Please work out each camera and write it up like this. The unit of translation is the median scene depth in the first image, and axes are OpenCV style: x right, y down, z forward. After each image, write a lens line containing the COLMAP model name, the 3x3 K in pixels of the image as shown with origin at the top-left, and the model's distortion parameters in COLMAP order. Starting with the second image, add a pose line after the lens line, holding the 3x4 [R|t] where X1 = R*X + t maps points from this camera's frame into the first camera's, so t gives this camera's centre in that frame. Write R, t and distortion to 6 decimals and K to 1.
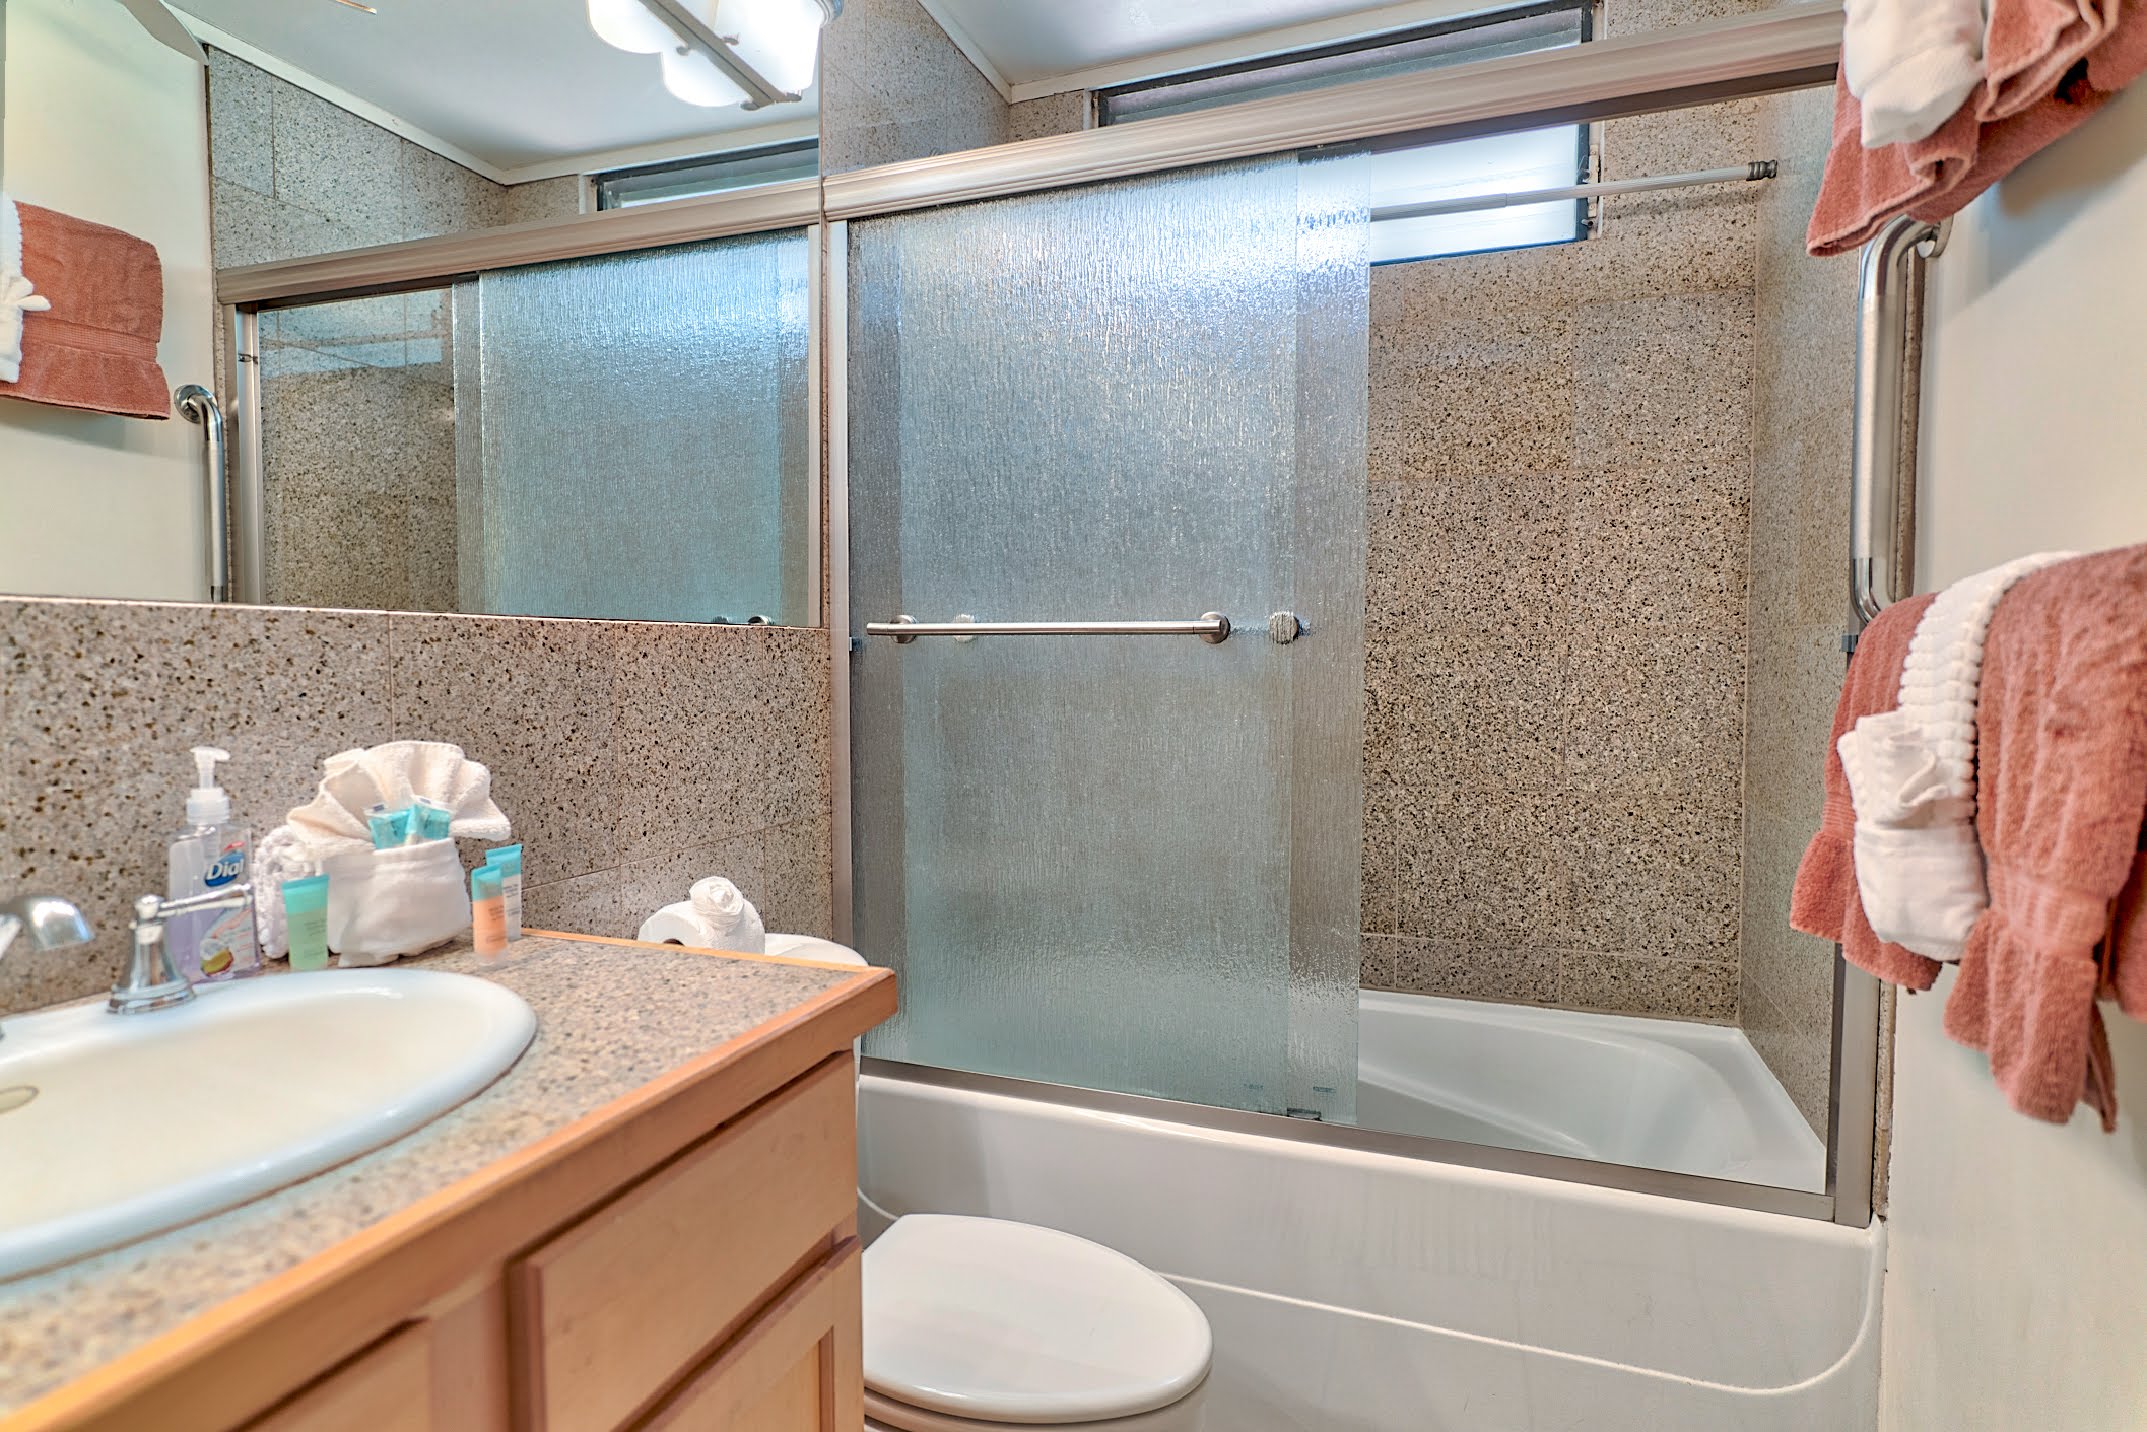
lens RADIAL K [[1104.6, 0, 1069.8], [0, 1104.6, 711.7], [0, 0, 1]] dist [-0.000887, 0.000808]
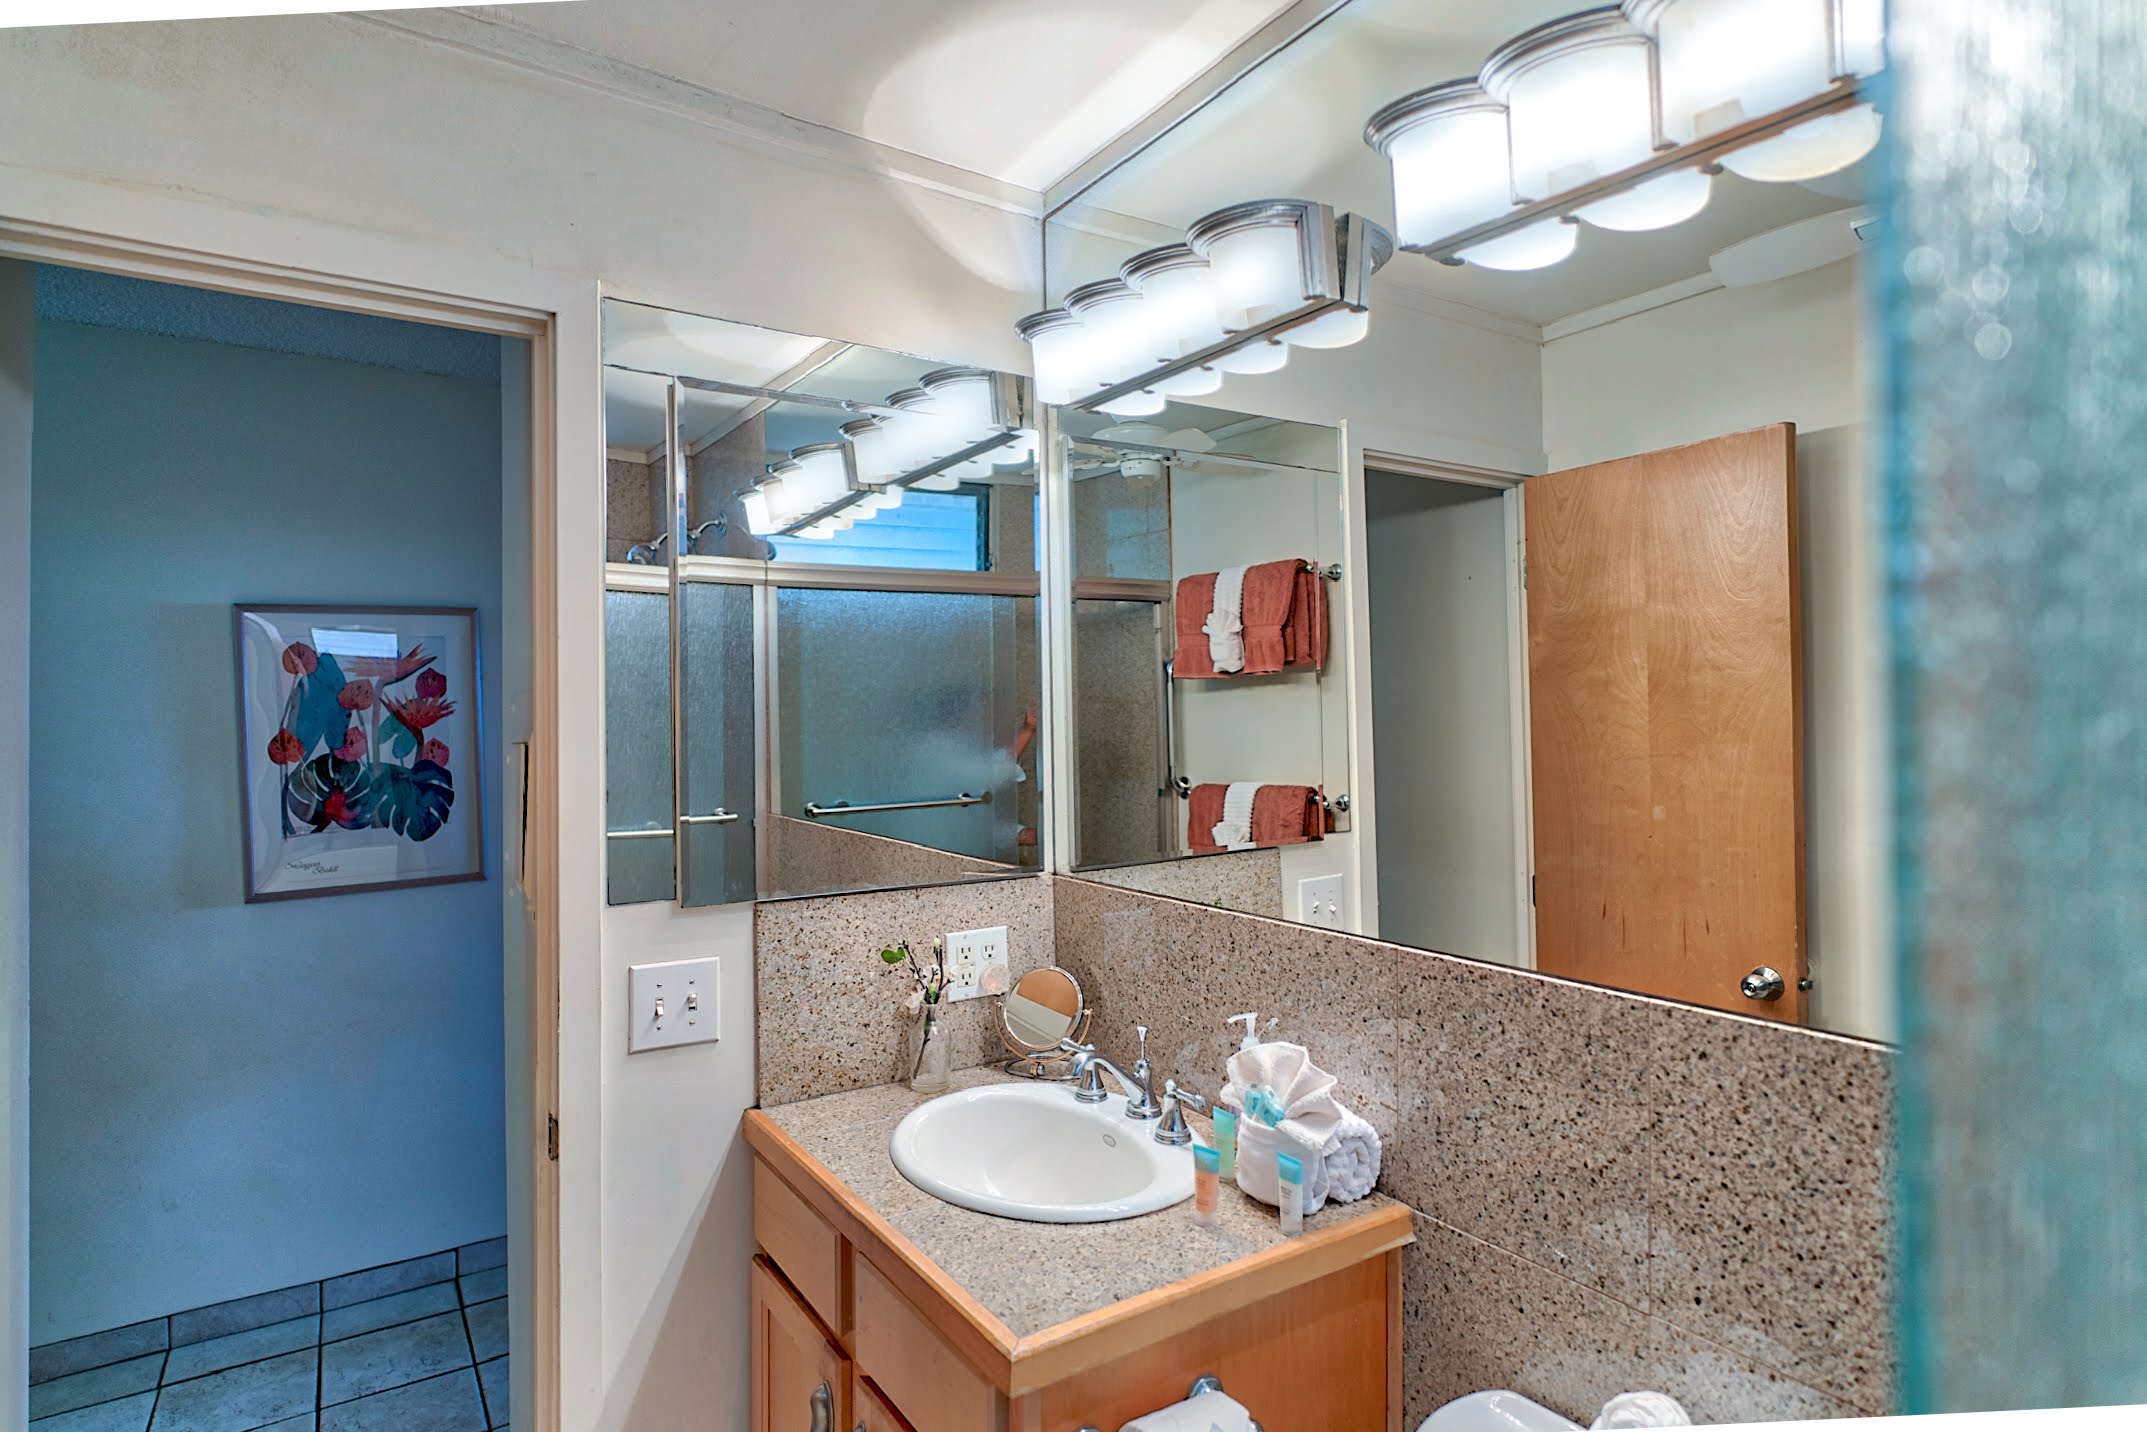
lens RADIAL K [[1104.6, 0, 1069.8], [0, 1104.6, 711.7], [0, 0, 1]] dist [-0.000887, 0.000808]
pose [[-0.586161, -0.002921, -0.810190, 0.508084], [-0.035989, 0.999100, 0.022435, -0.316229], [0.809395, 0.042309, -0.585738, 1.222947]]
